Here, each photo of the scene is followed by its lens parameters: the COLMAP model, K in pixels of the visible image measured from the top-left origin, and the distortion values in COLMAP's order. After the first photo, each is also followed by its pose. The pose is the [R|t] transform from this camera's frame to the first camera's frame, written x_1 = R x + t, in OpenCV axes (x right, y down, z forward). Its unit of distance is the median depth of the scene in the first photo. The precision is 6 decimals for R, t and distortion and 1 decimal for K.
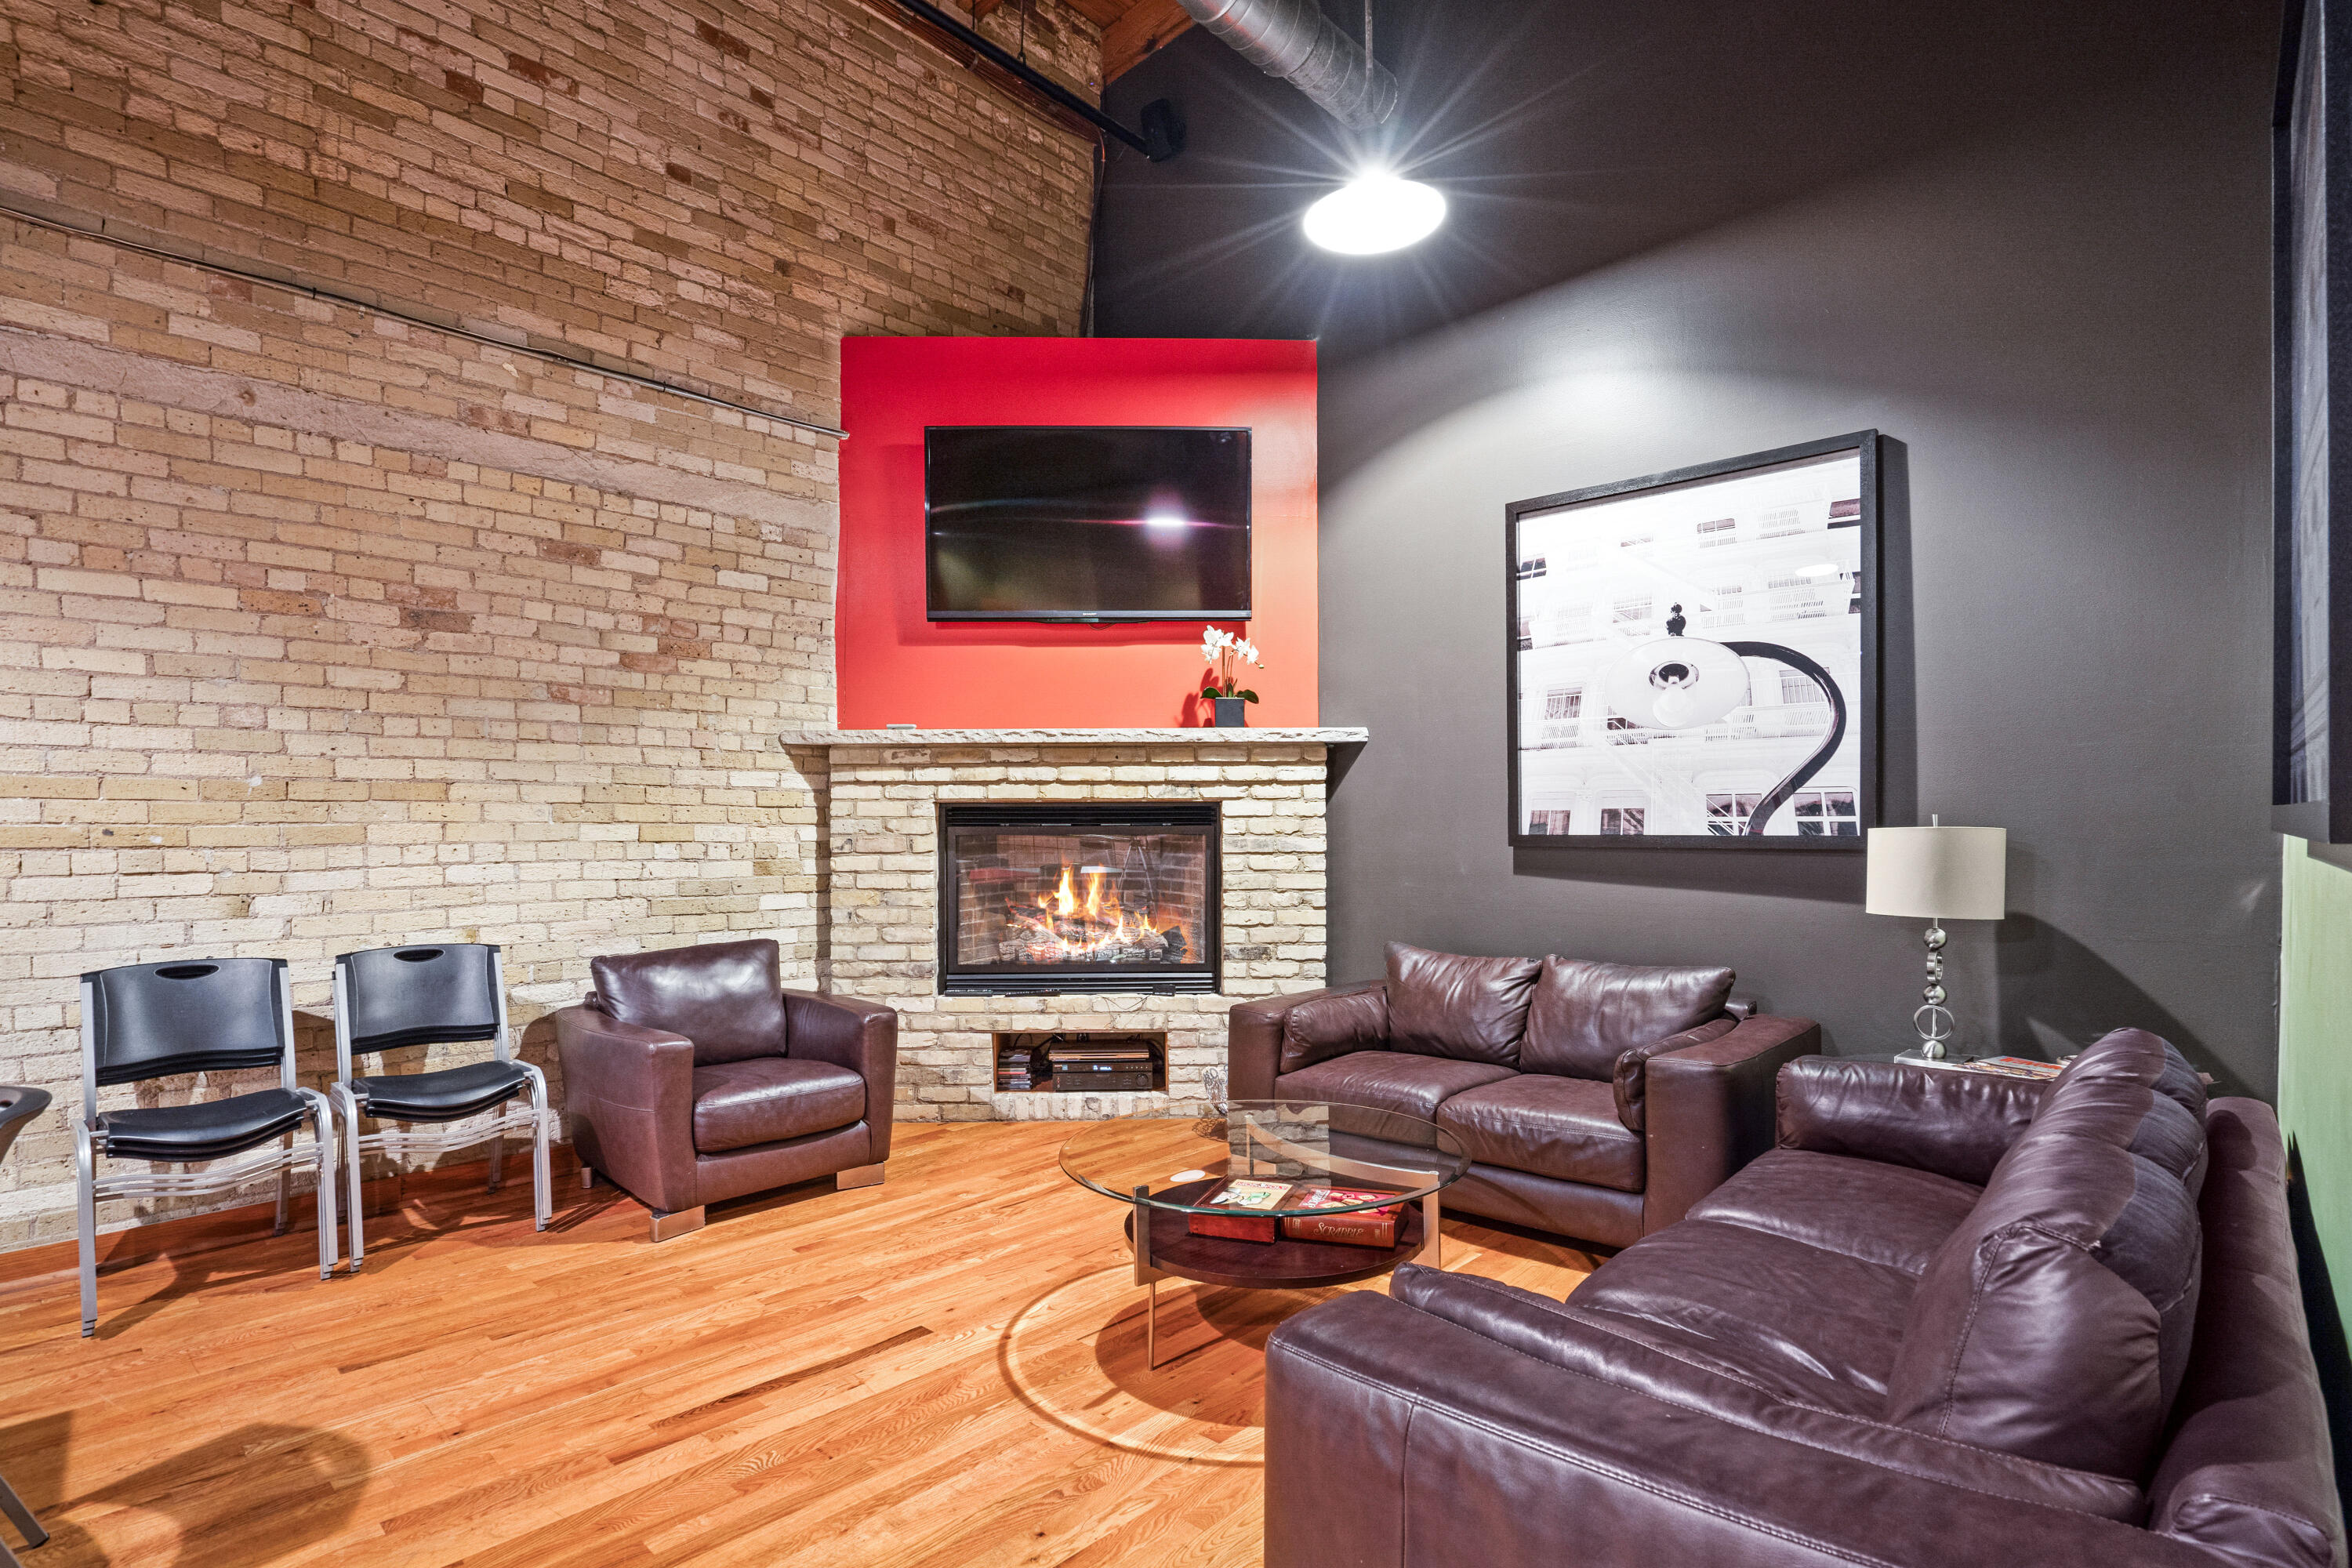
lens RADIAL K [[1077.7, 0, 1174.6], [0, 1077.7, 814.6], [0, 0, 1]] dist [0.000150, 0.000393]
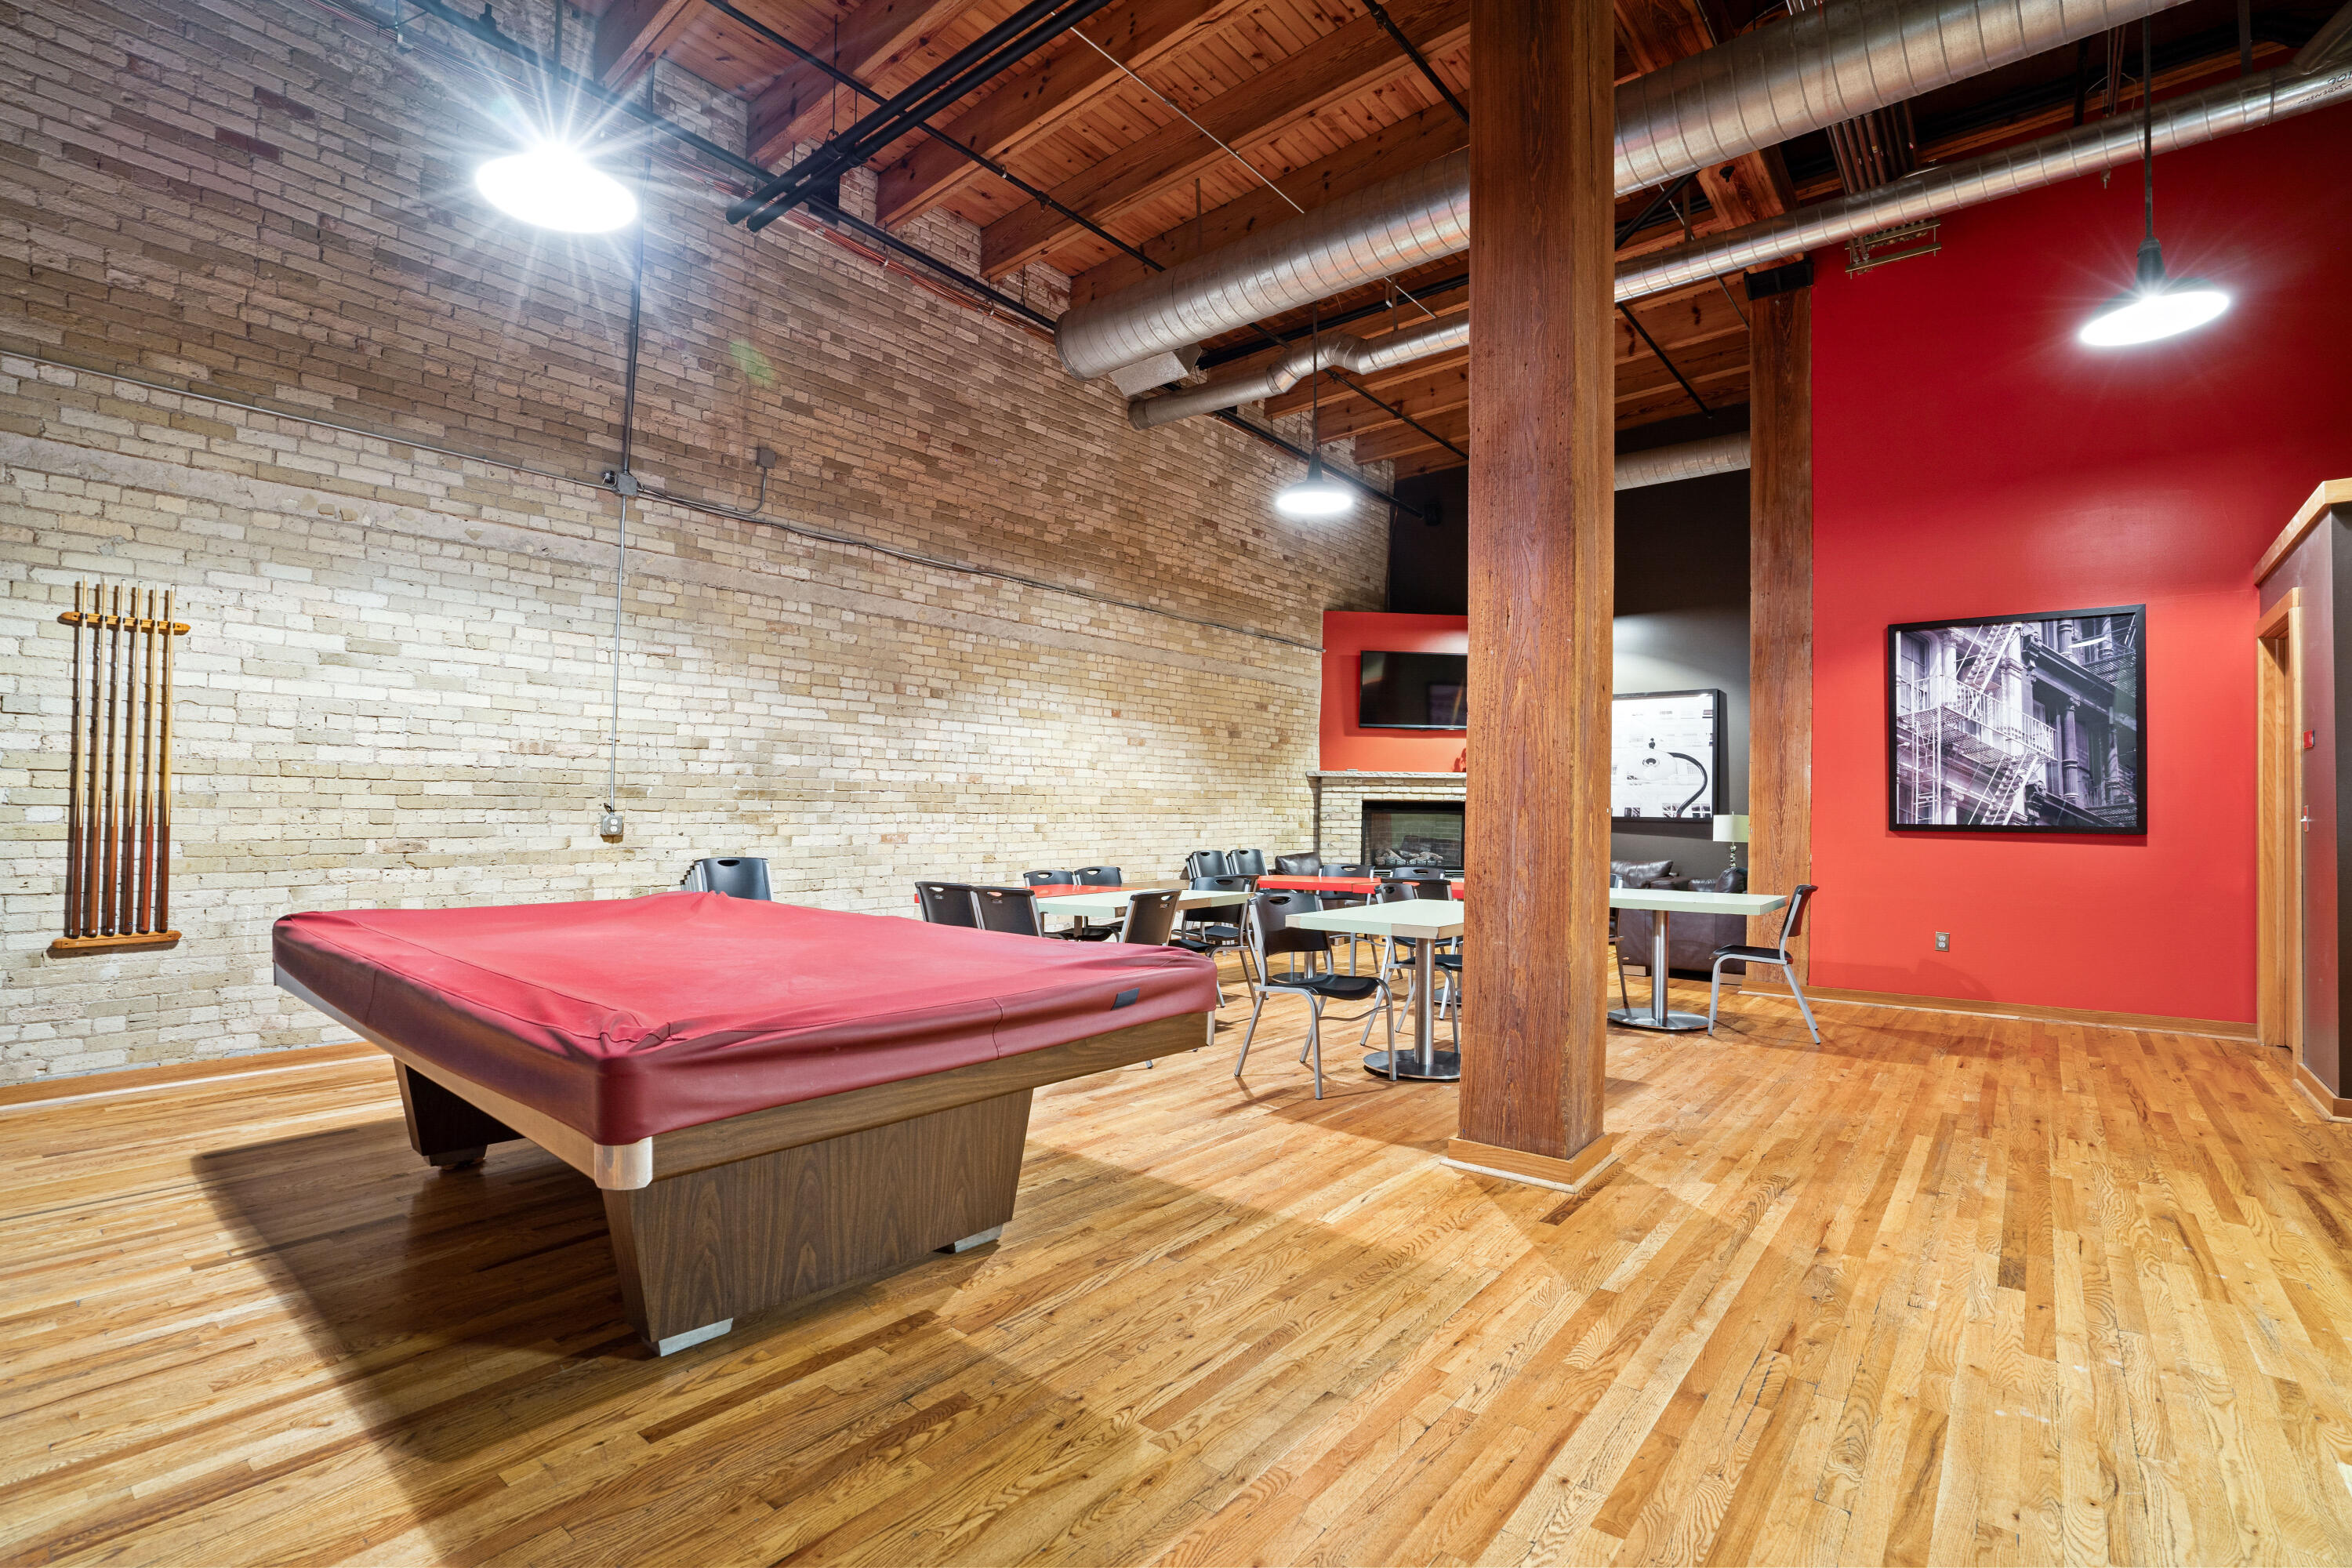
lens RADIAL K [[1066.1, 0, 1176.0], [0, 1066.1, 784.0], [0, 0, 1]] dist [-0.000276, -0.000053]
pose [[0.994961, 0.017801, 0.098670, -0.979363], [-0.016399, 0.999753, -0.014995, -0.005329], [-0.098912, 0.013302, 0.995007, -1.550172]]
